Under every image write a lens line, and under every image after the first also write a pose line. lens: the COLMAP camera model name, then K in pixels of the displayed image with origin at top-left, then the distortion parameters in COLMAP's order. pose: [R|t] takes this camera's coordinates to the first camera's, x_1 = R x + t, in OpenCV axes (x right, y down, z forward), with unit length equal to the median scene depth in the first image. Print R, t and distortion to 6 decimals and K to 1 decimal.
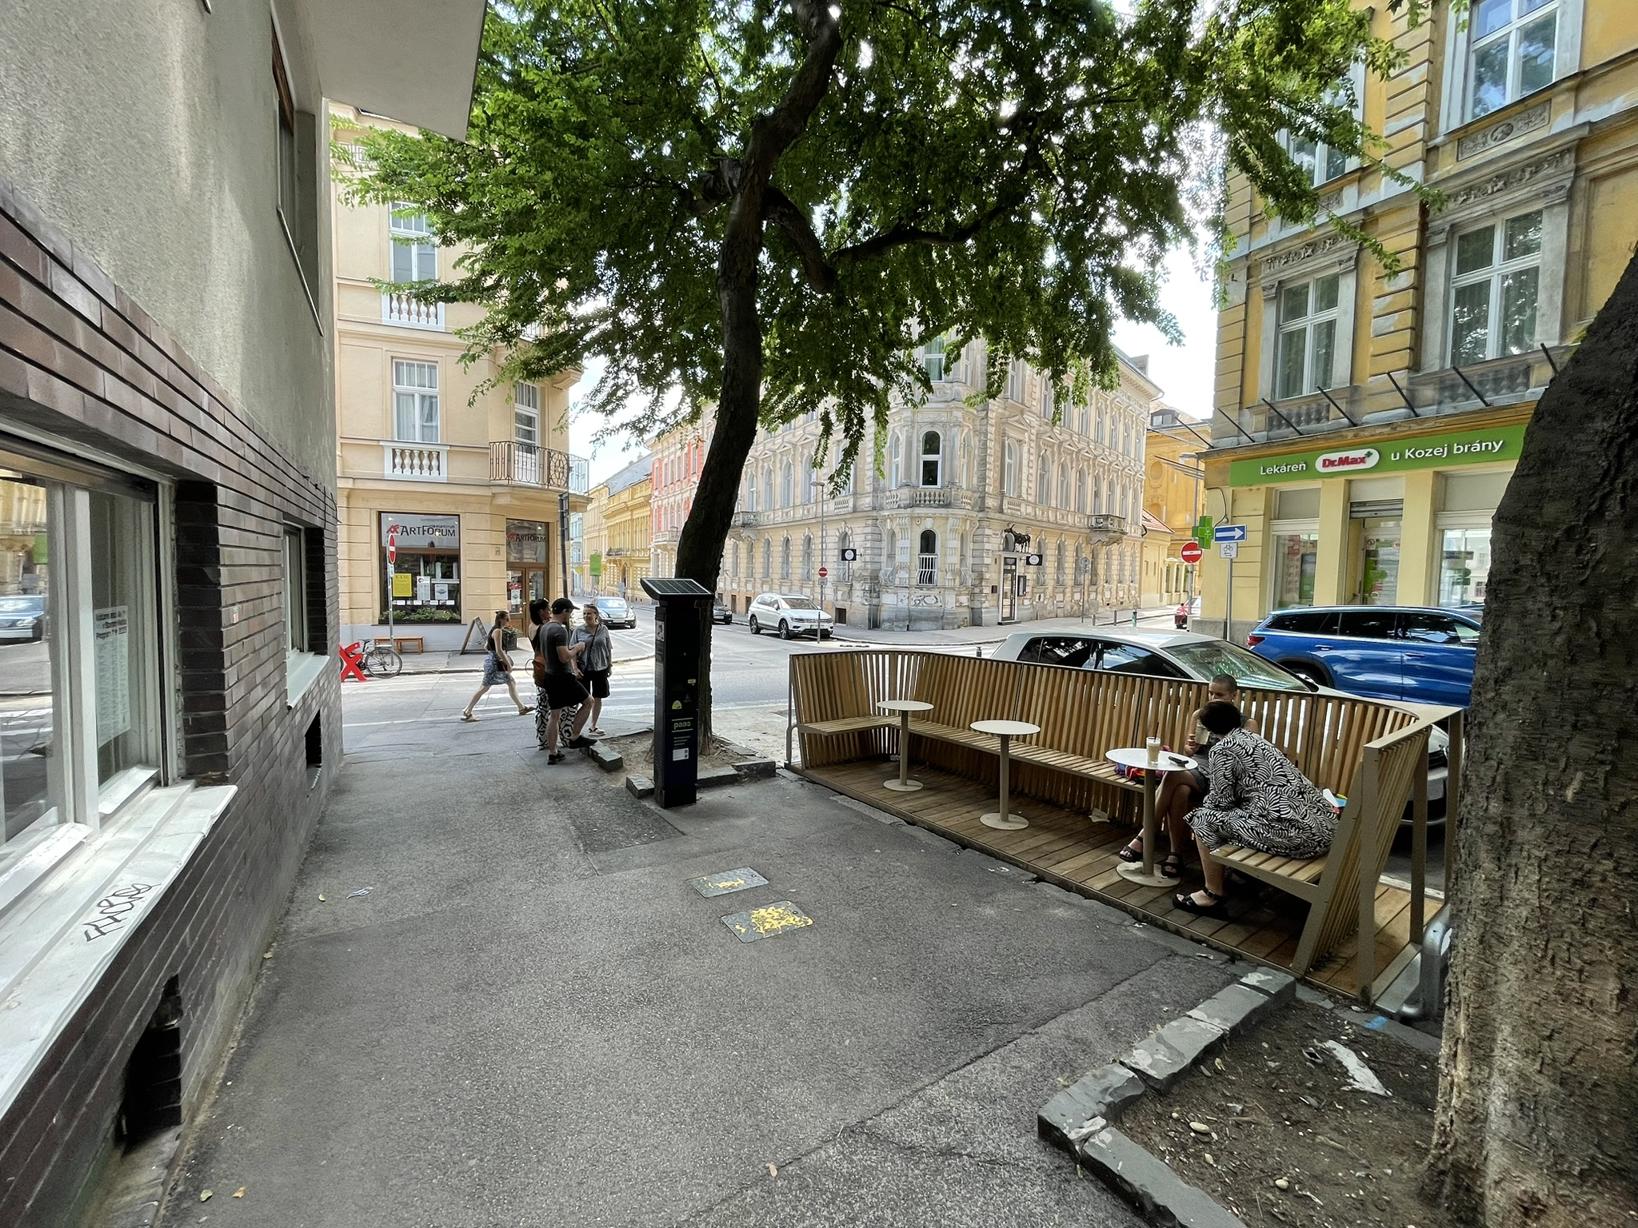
lens RADIAL K [[662.1, 0, 818.0], [0, 662.1, 610.8], [0, 0, 1]] dist [-0.001249, -0.000594]
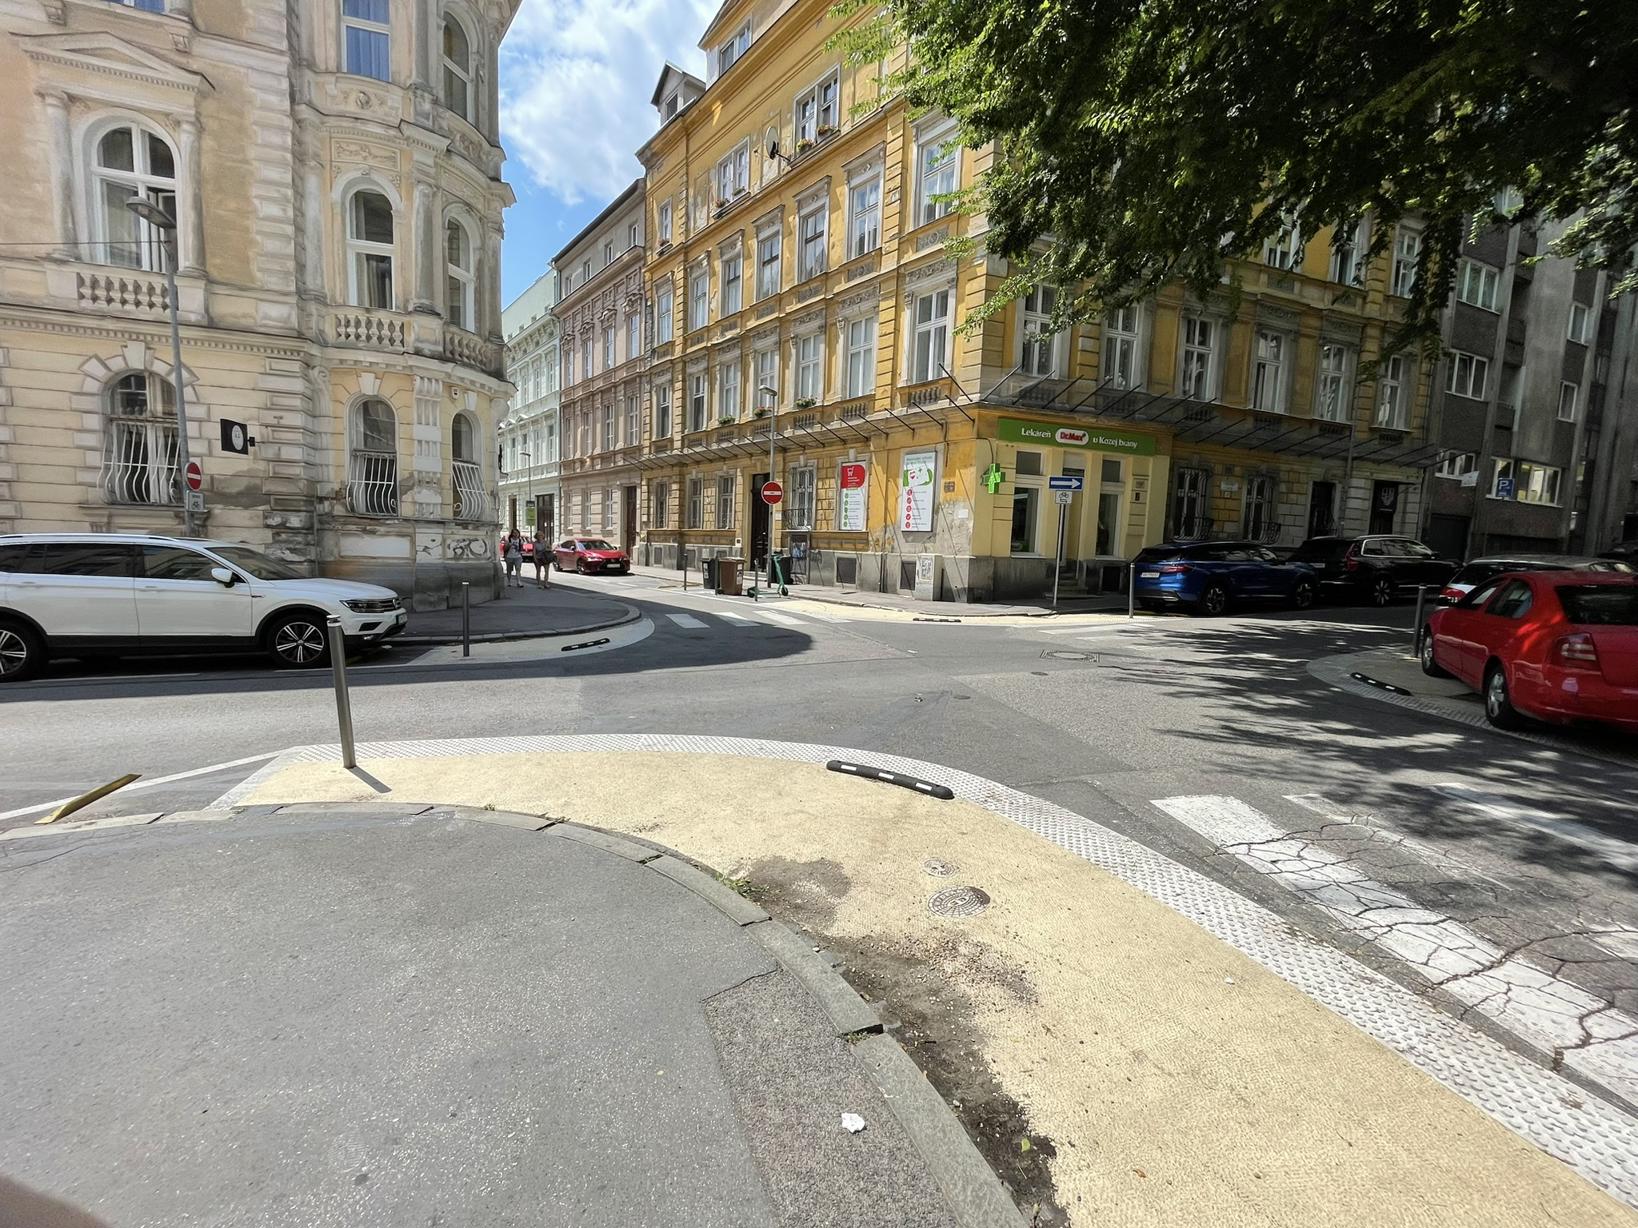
lens RADIAL K [[662.1, 0, 818.0], [0, 662.1, 610.8], [0, 0, 1]] dist [-0.001249, -0.000594]
pose [[0.141394, -0.109873, 0.983837, -0.409423], [0.029832, 0.993843, 0.106703, -0.017513], [-0.989504, 0.014263, 0.143801, 0.807668]]
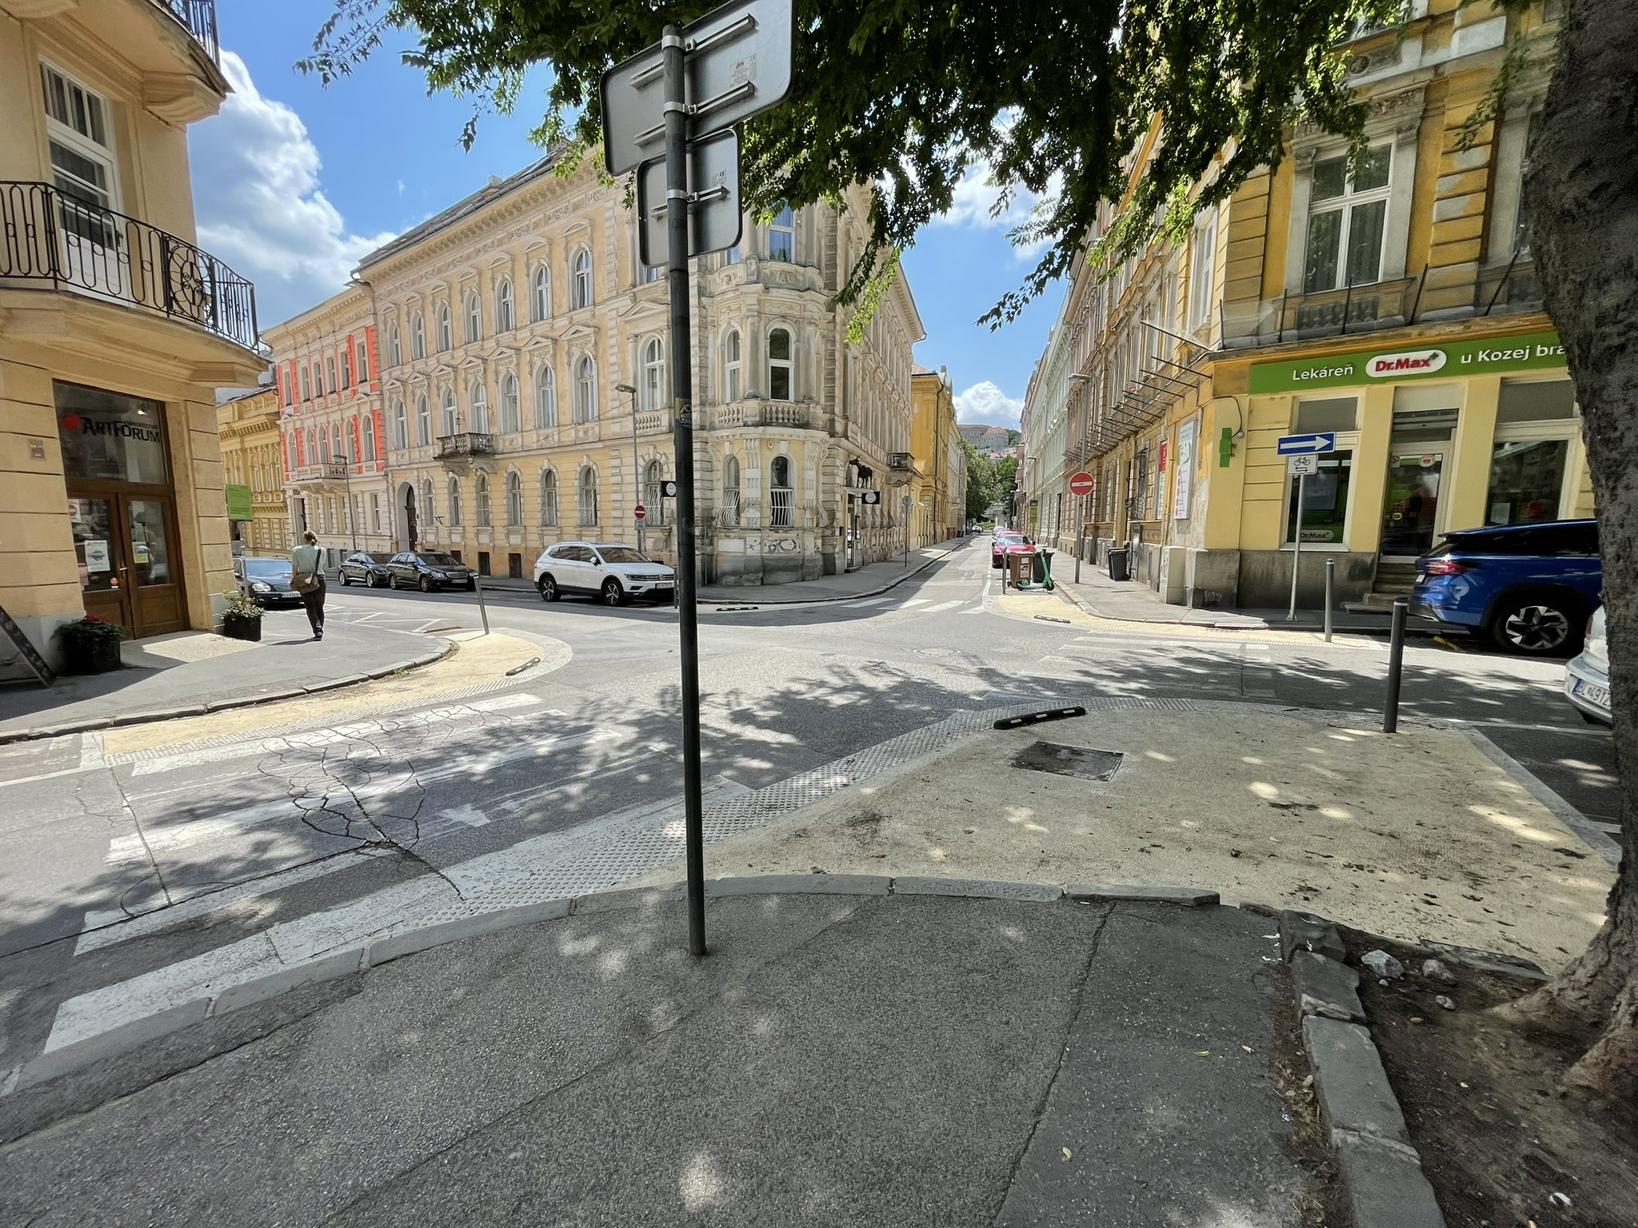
lens RADIAL K [[657.9, 0, 819.0], [0, 657.9, 614.0], [0, 0, 1]] dist [-0.003314, -0.000281]
pose [[0.891497, -0.074201, 0.446909, -0.198974], [0.040687, 0.995623, 0.084142, 0.001922], [-0.451196, -0.056829, 0.890614, 0.333003]]
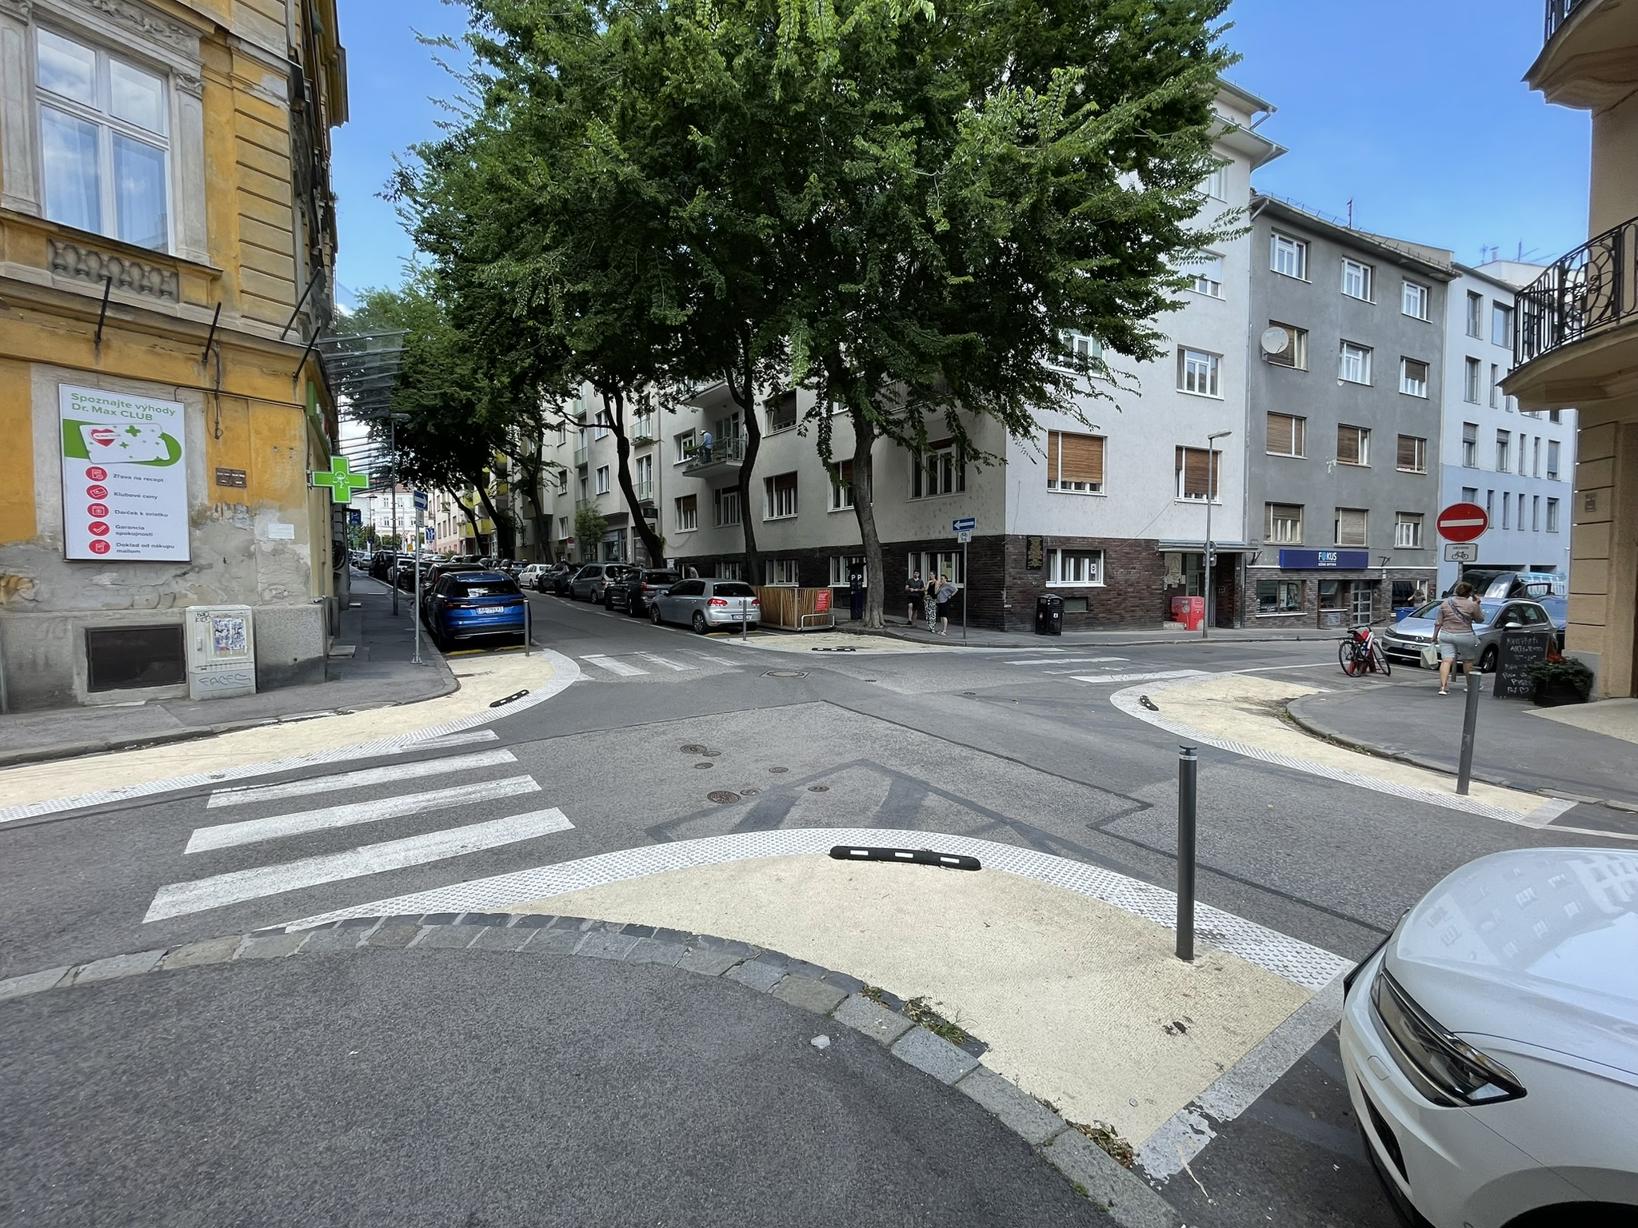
lens RADIAL K [[657.9, 0, 819.0], [0, 657.9, 614.0], [0, 0, 1]] dist [-0.003314, -0.000281]
pose [[-0.993572, -0.012360, -0.112524, 0.113238], [-0.025538, 0.992869, 0.116440, -0.050275], [0.110282, 0.118565, -0.986803, 1.253117]]
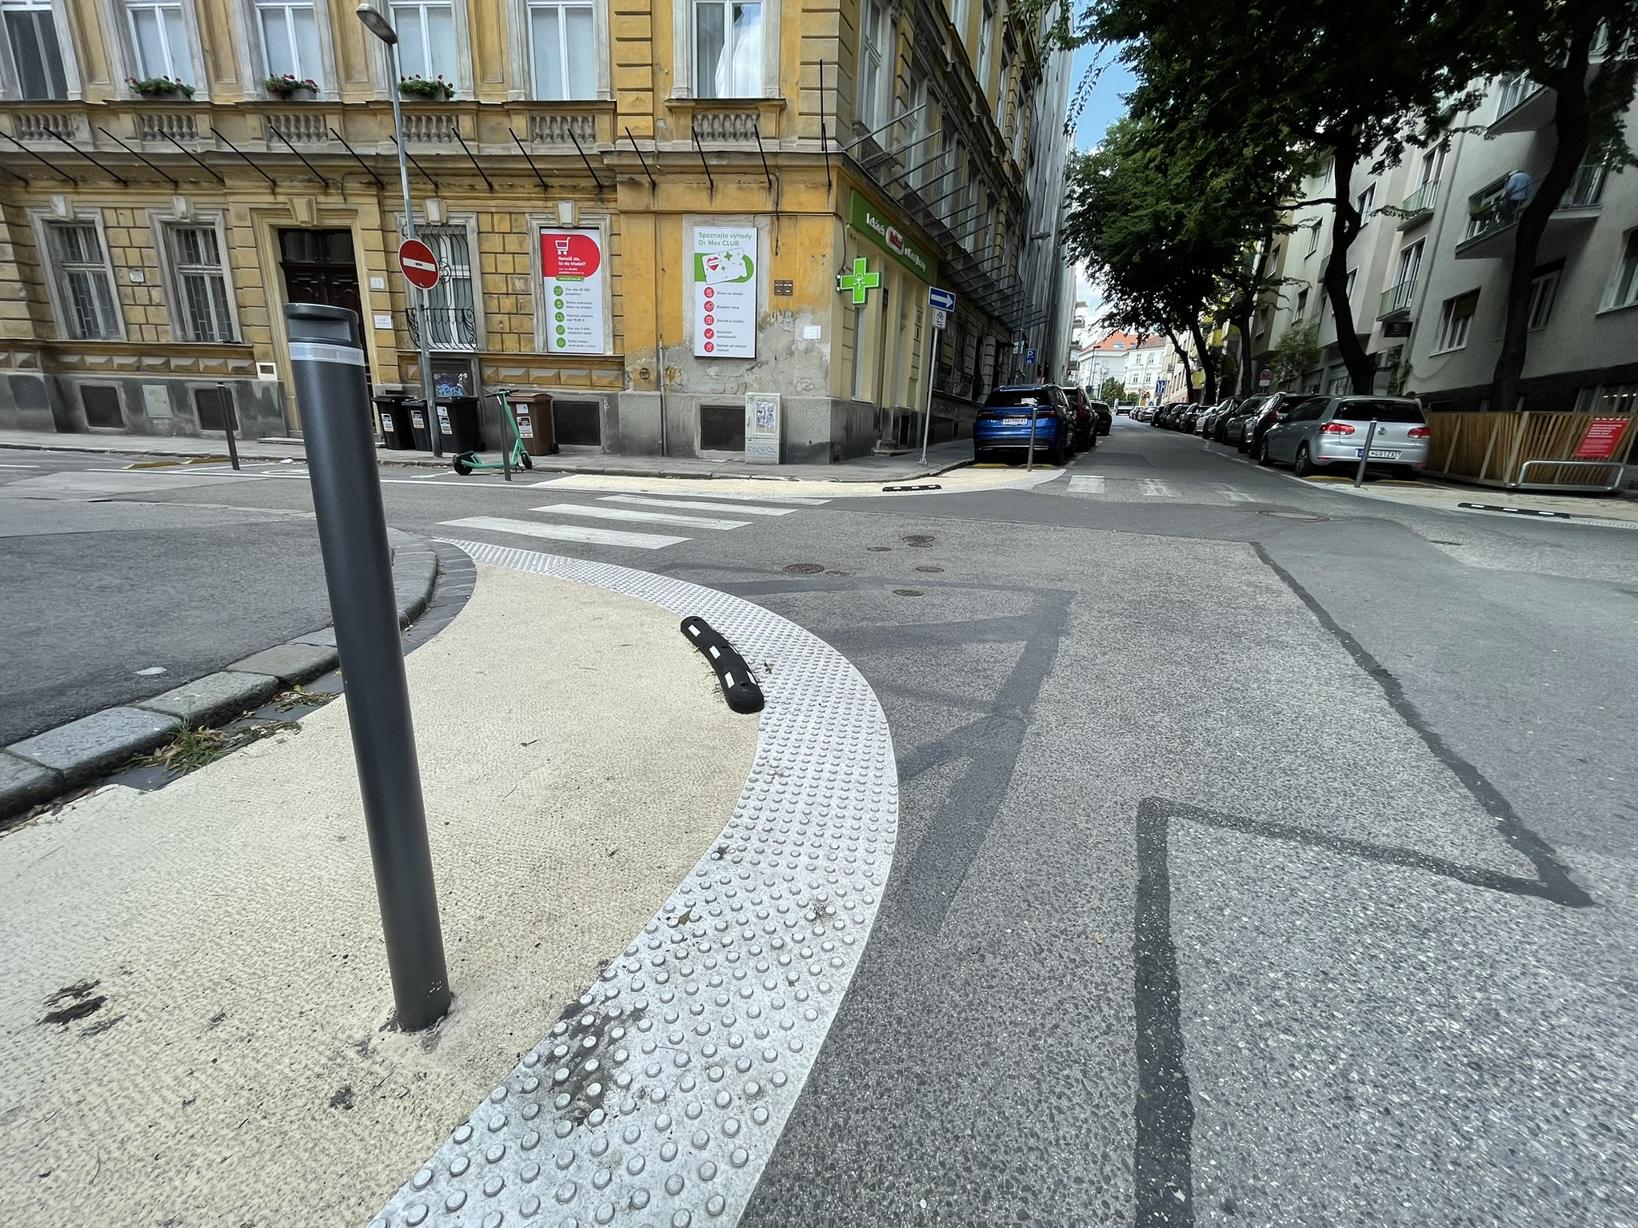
lens RADIAL K [[662.1, 0, 818.0], [0, 662.1, 610.8], [0, 0, 1]] dist [-0.001249, -0.000594]
pose [[-0.604309, -0.247410, 0.757363, -0.049020], [0.005862, 0.949159, 0.314742, 0.003295], [-0.796728, 0.194641, -0.572136, 1.110751]]
